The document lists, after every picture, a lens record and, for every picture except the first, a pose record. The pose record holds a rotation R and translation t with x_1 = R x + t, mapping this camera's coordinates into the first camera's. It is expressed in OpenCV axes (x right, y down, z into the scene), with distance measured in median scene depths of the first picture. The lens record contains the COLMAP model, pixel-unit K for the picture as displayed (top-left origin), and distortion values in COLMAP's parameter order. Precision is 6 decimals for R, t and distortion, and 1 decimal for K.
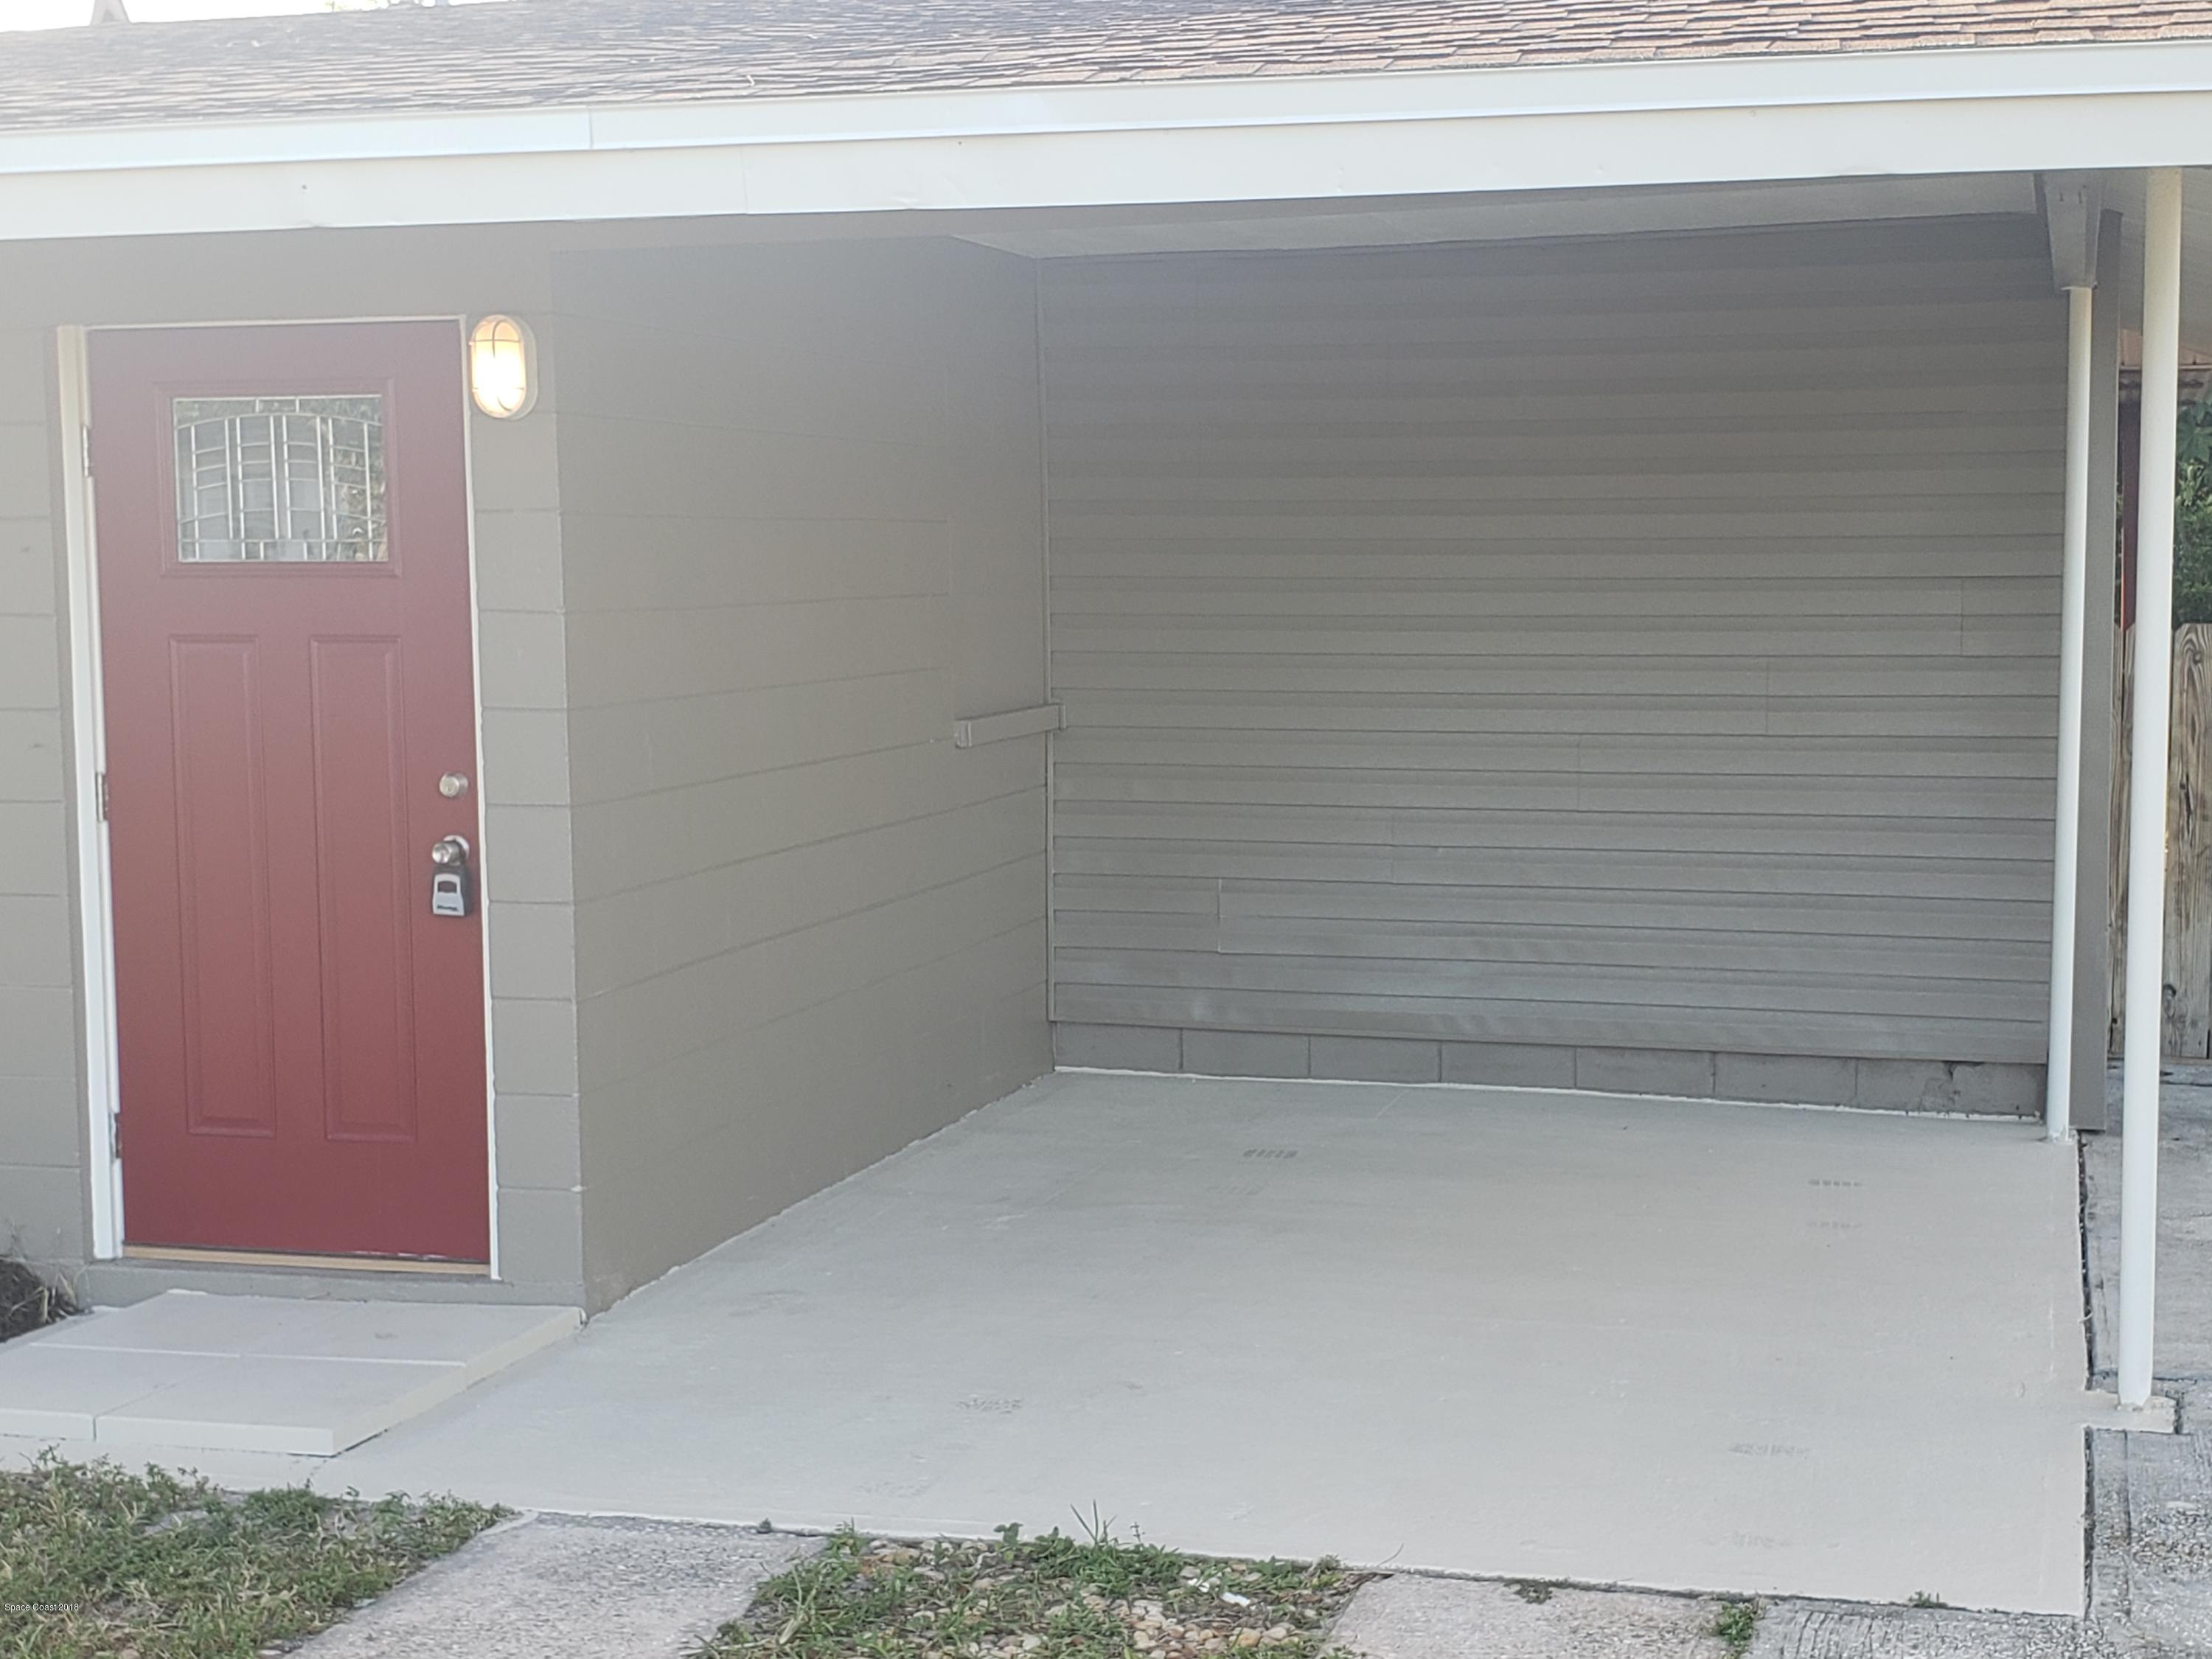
lens RADIAL K [[3211.2, 0, 1106.0], [0, 3211.2, 829.5], [0, 0, 1]] dist [0.231174, -0.675896]
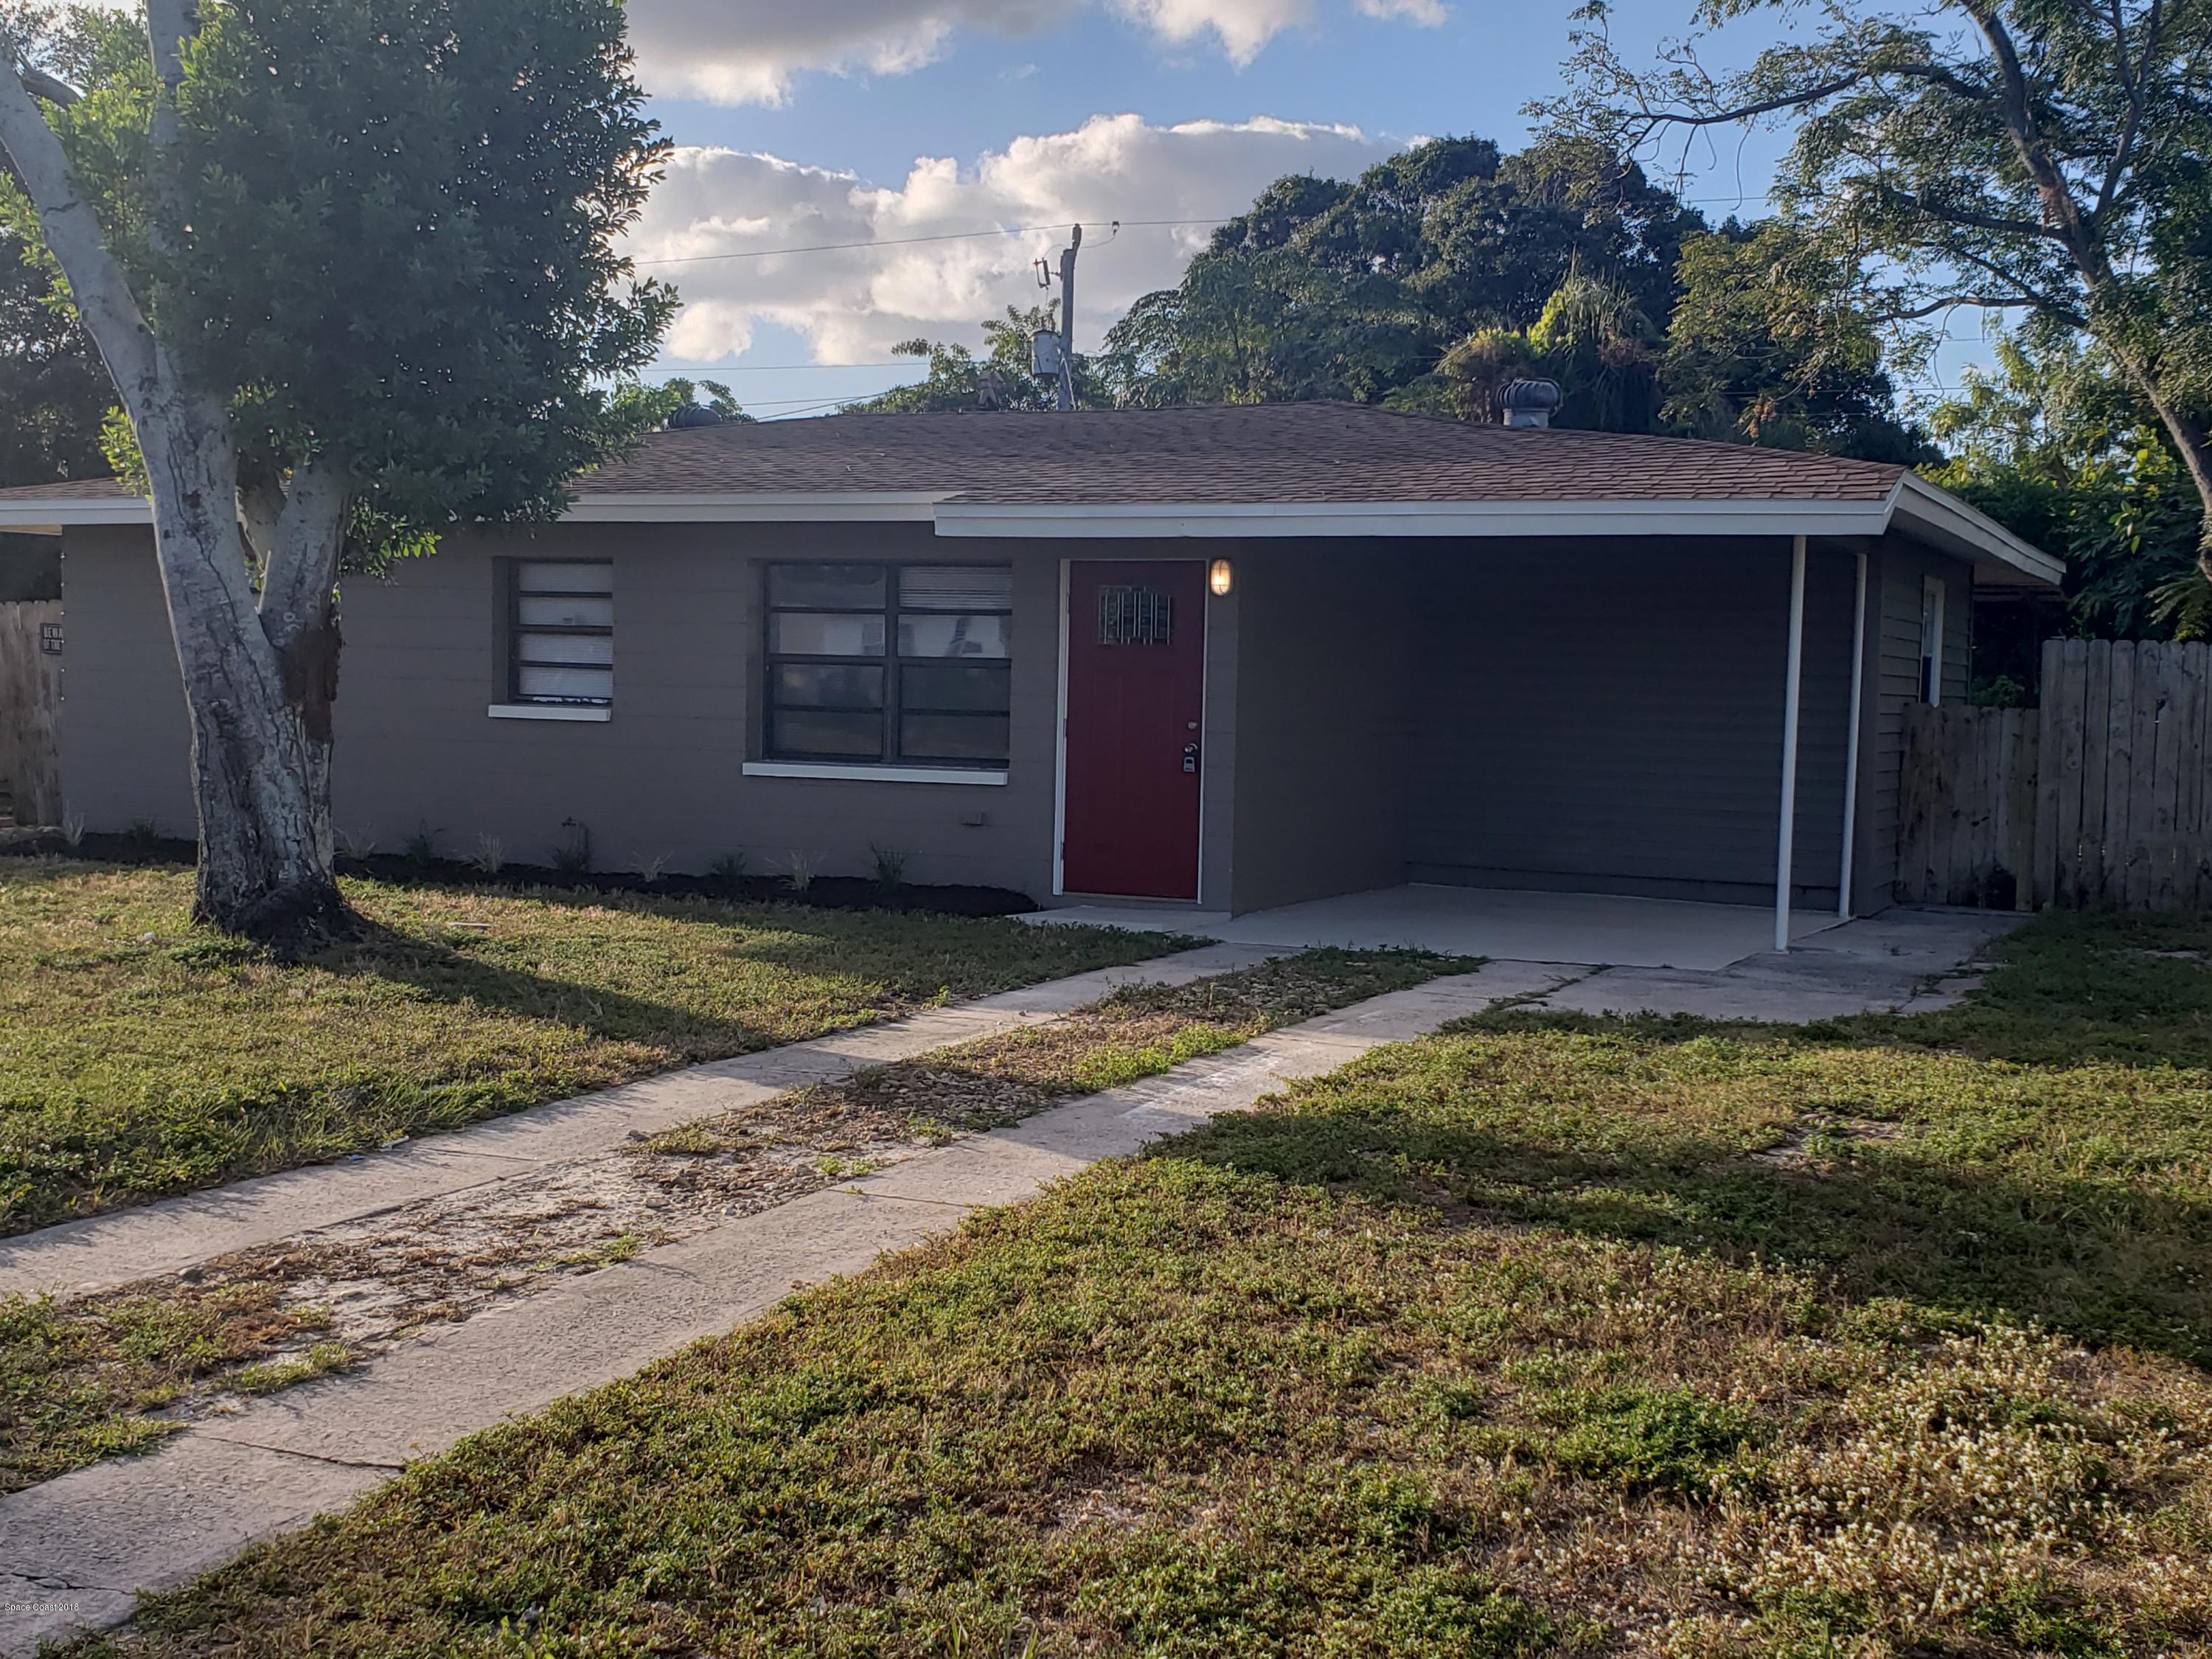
lens RADIAL K [[3211.2, 0, 1106.0], [0, 3211.2, 829.5], [0, 0, 1]] dist [0.231174, -0.675896]
pose [[0.991806, 0.038166, -0.121921, 0.065671], [-0.044342, 0.997846, -0.048348, 0.213645], [0.119813, 0.053358, 0.991362, -1.756525]]
